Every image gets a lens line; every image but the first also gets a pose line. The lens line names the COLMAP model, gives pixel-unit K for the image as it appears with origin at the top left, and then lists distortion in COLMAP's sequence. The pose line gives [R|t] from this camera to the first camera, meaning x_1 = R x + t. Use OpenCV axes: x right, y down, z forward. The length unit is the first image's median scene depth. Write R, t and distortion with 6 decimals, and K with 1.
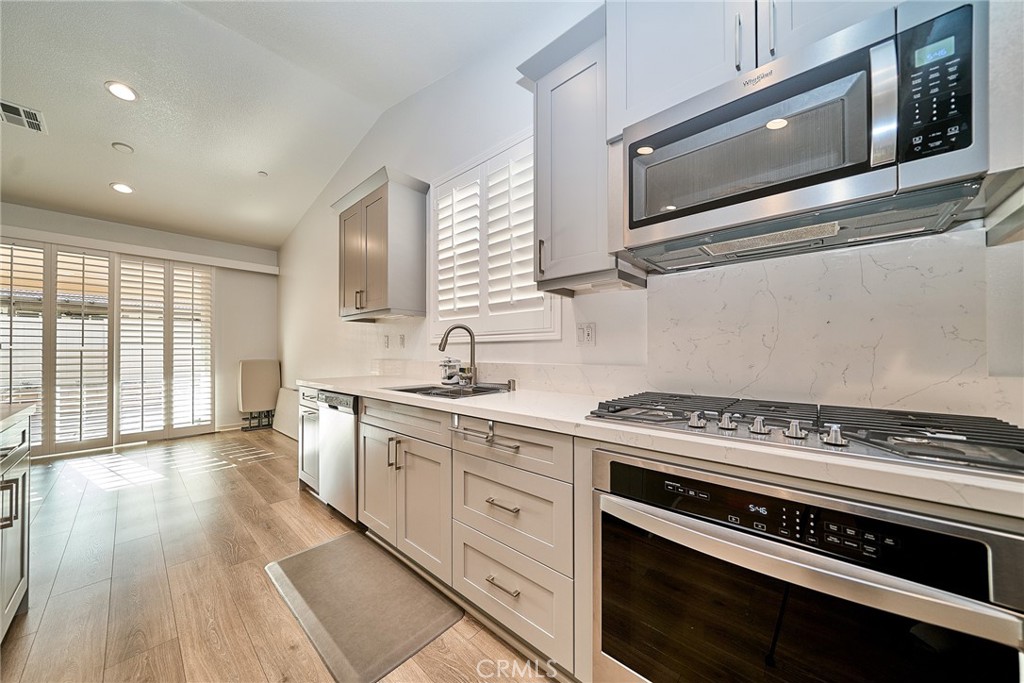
lens RADIAL K [[348.6, 0, 512.6], [0, 348.6, 346.8], [0, 0, 1]] dist [-0.000976, -0.000050]
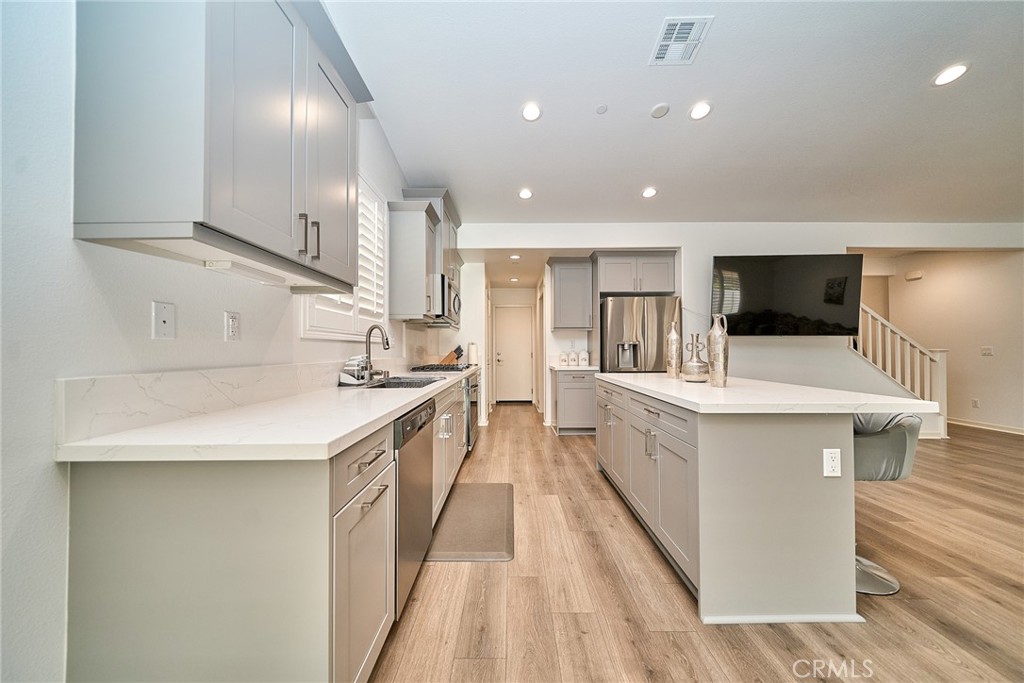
lens RADIAL K [[348.6, 0, 510.6], [0, 348.6, 344.6], [0, 0, 1]] dist [-0.000976, -0.000050]
pose [[-0.671104, 0.010713, 0.741286, -1.190944], [-0.002239, 0.999862, -0.016477, 0.011922], [-0.741360, -0.012718, -0.670987, 1.376682]]
